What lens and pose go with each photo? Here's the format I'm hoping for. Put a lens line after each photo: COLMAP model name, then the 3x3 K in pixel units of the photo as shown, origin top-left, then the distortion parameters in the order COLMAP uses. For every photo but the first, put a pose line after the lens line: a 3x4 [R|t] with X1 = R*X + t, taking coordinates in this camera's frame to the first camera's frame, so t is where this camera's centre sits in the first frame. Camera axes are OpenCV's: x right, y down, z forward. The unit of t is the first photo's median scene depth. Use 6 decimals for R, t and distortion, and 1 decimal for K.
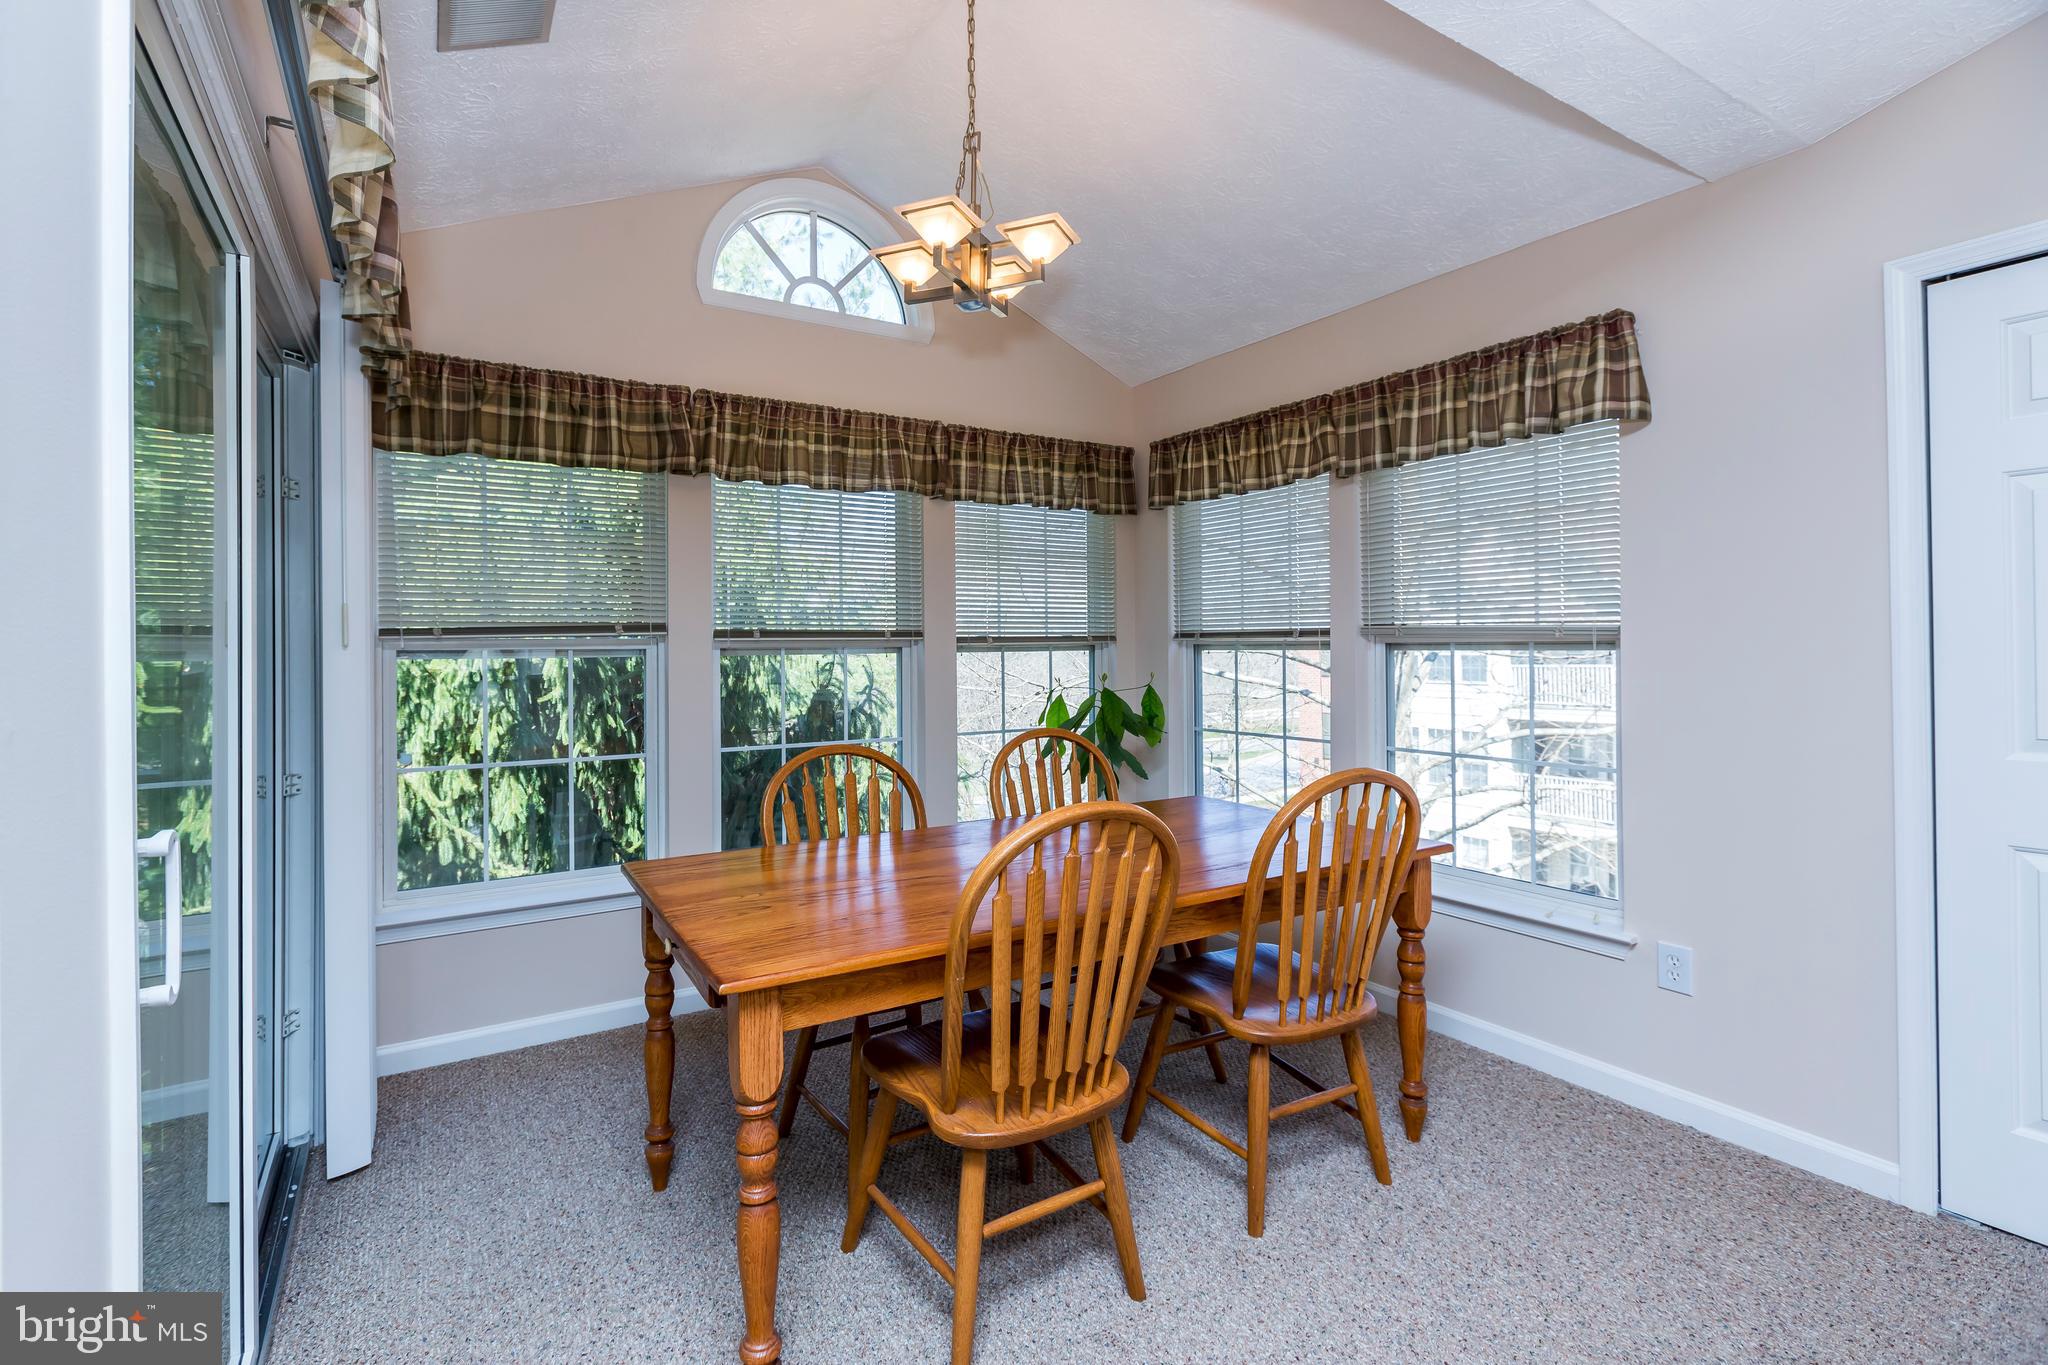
lens RADIAL K [[926.1, 0, 1019.3], [0, 926.1, 640.3], [0, 0, 1]] dist [0.000660, 0.000194]
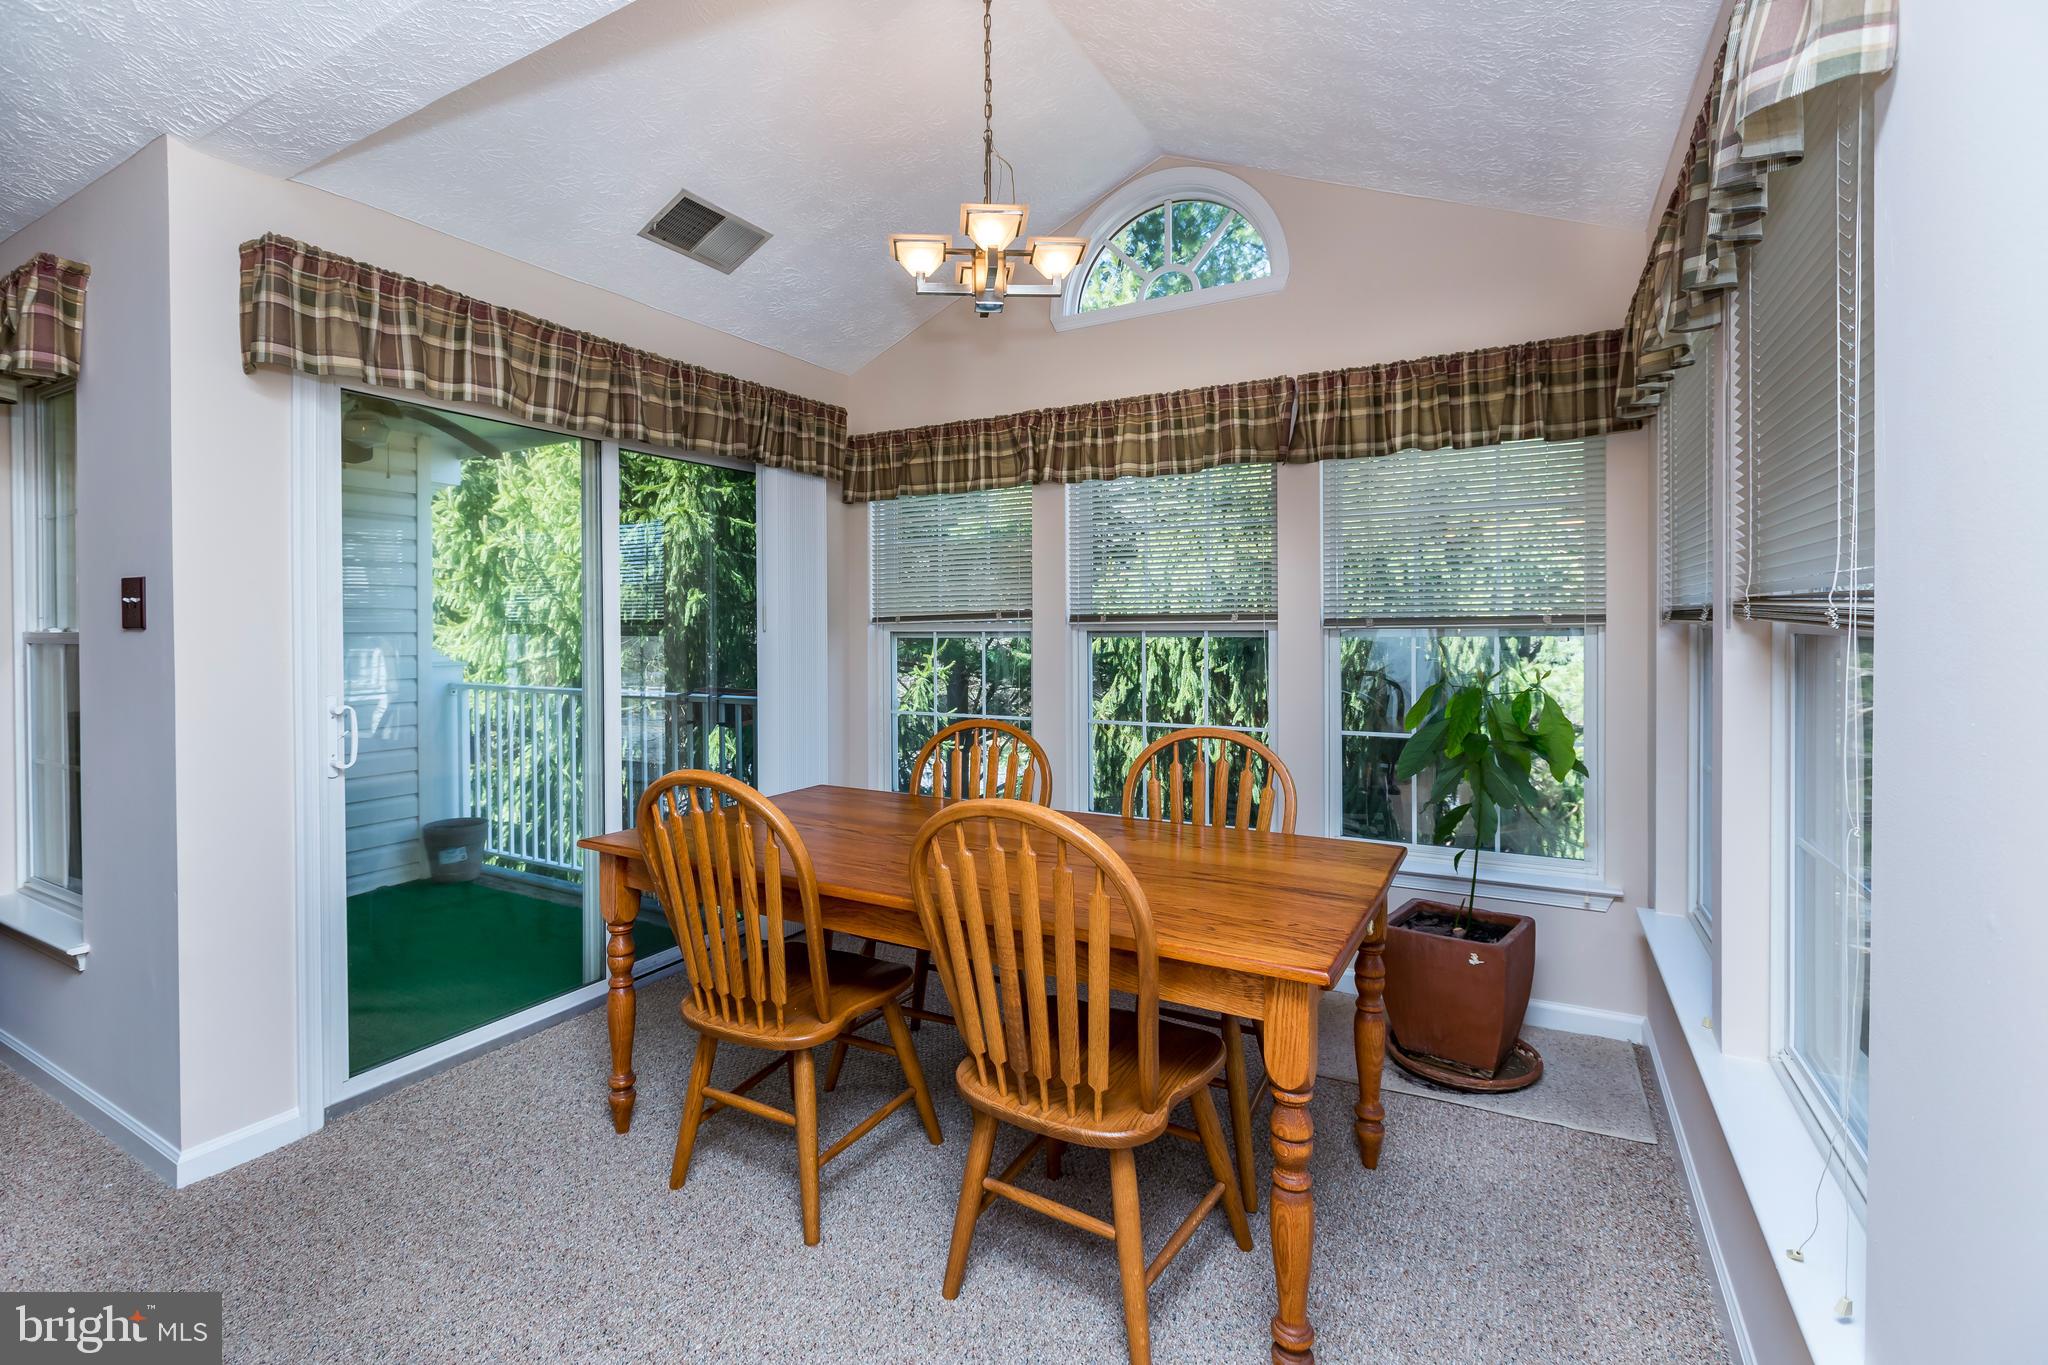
lens RADIAL K [[926.1, 0, 1019.3], [0, 926.1, 640.3], [0, 0, 1]] dist [0.000660, 0.000194]
pose [[0.479114, 0.013489, -0.877649, 0.608292], [0.004375, 0.999833, 0.017756, -0.000298], [0.877742, -0.012347, 0.478975, 0.371691]]
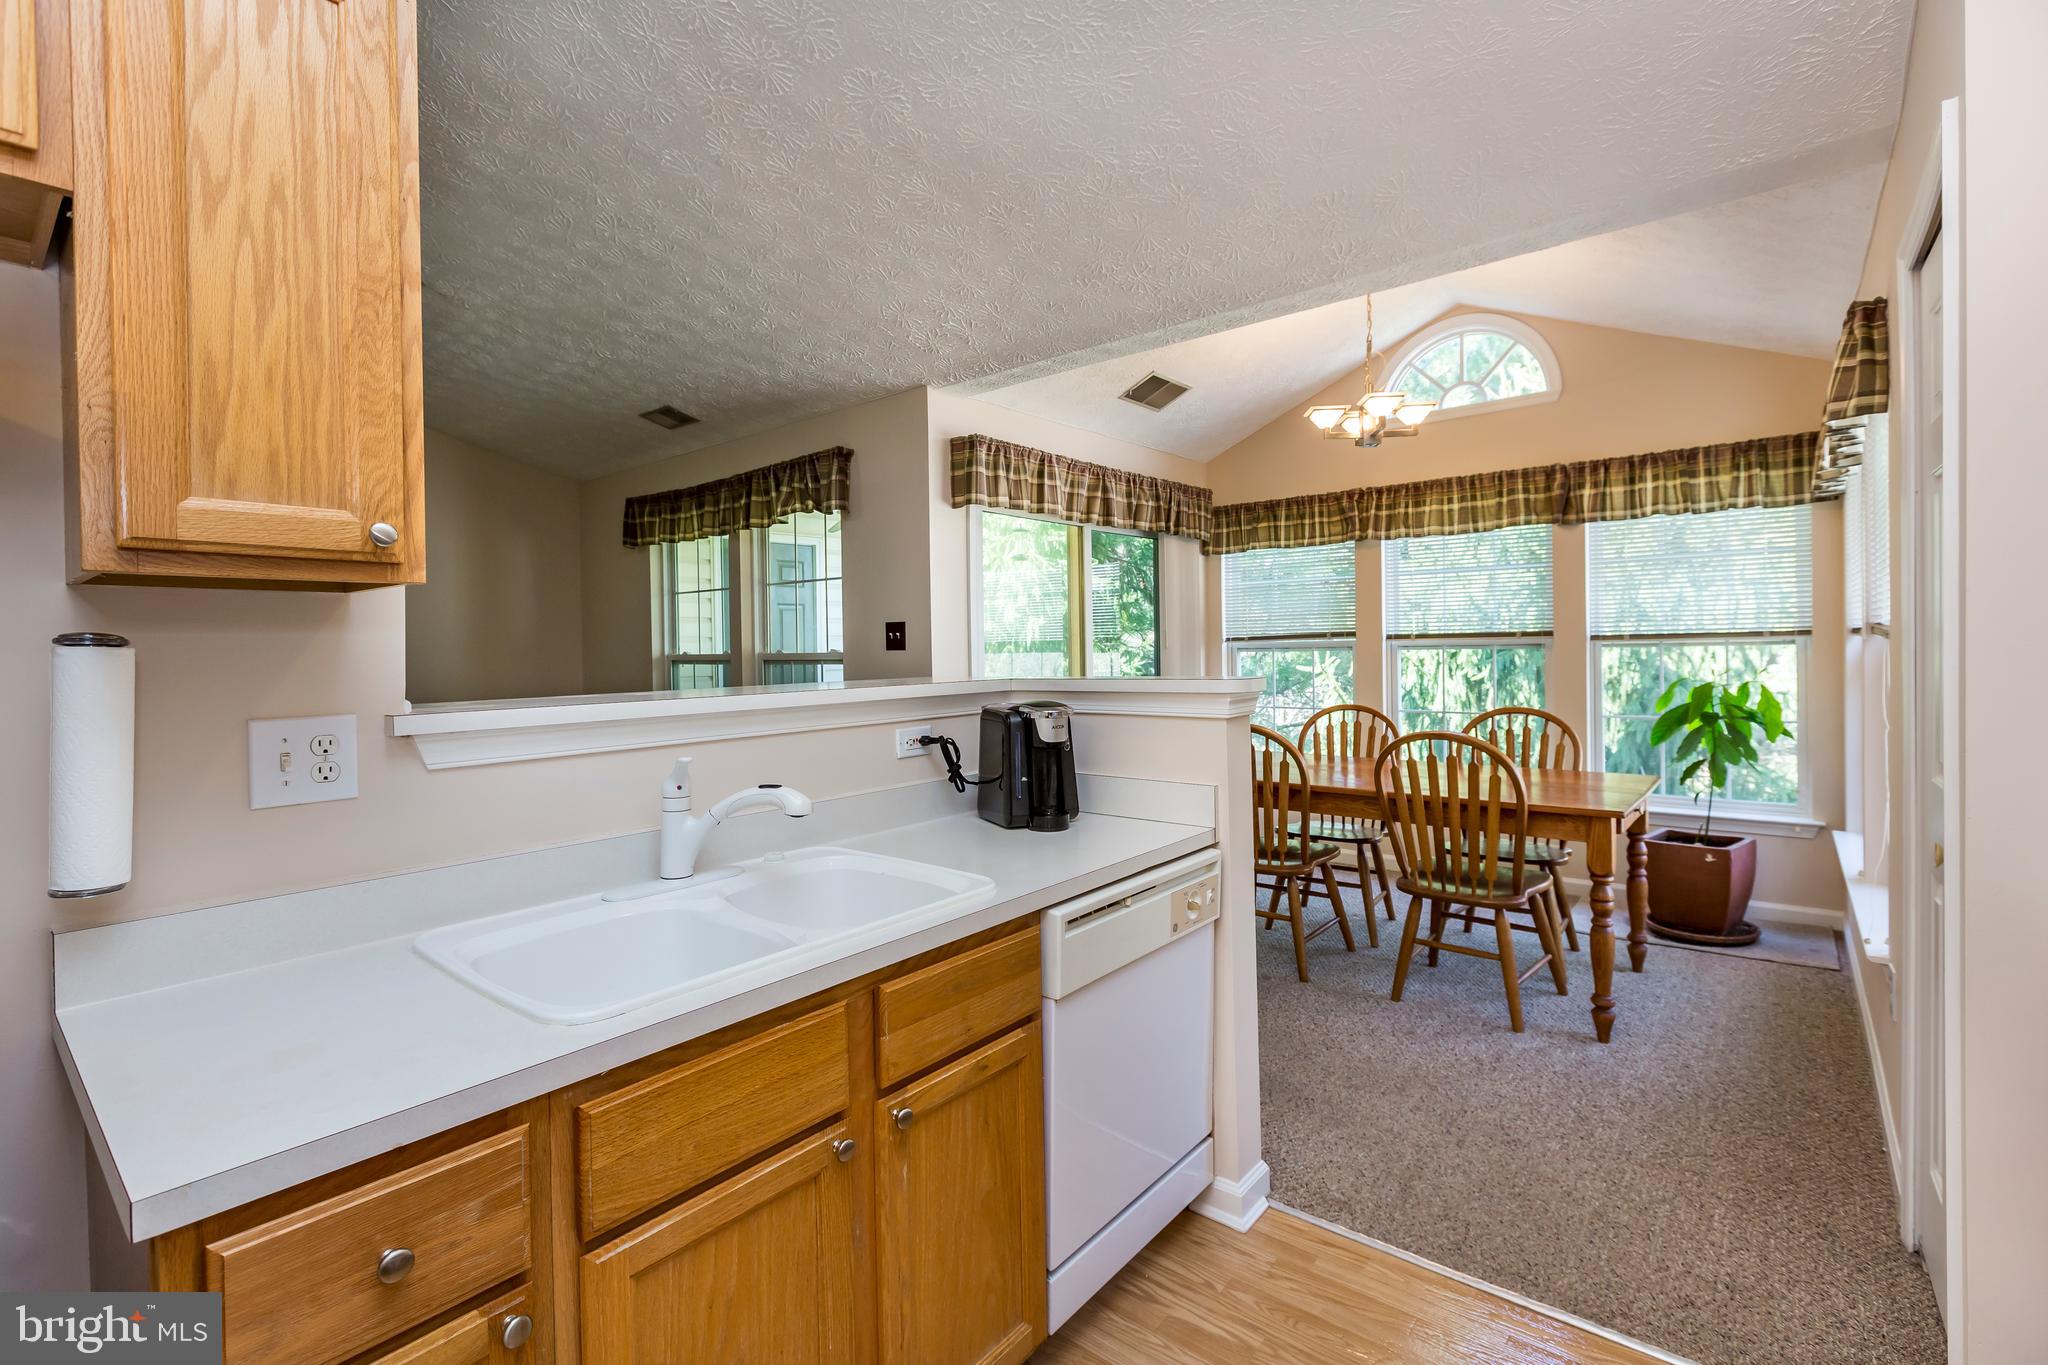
lens RADIAL K [[946.5, 0, 1017.1], [0, 946.5, 660.1], [0, 0, 1]] dist [0.000585, -0.001312]
pose [[0.308424, 0.010777, -0.951188, 0.960803], [0.015274, 0.999751, 0.016279, -0.002967], [0.951126, -0.019549, 0.308183, -0.097615]]
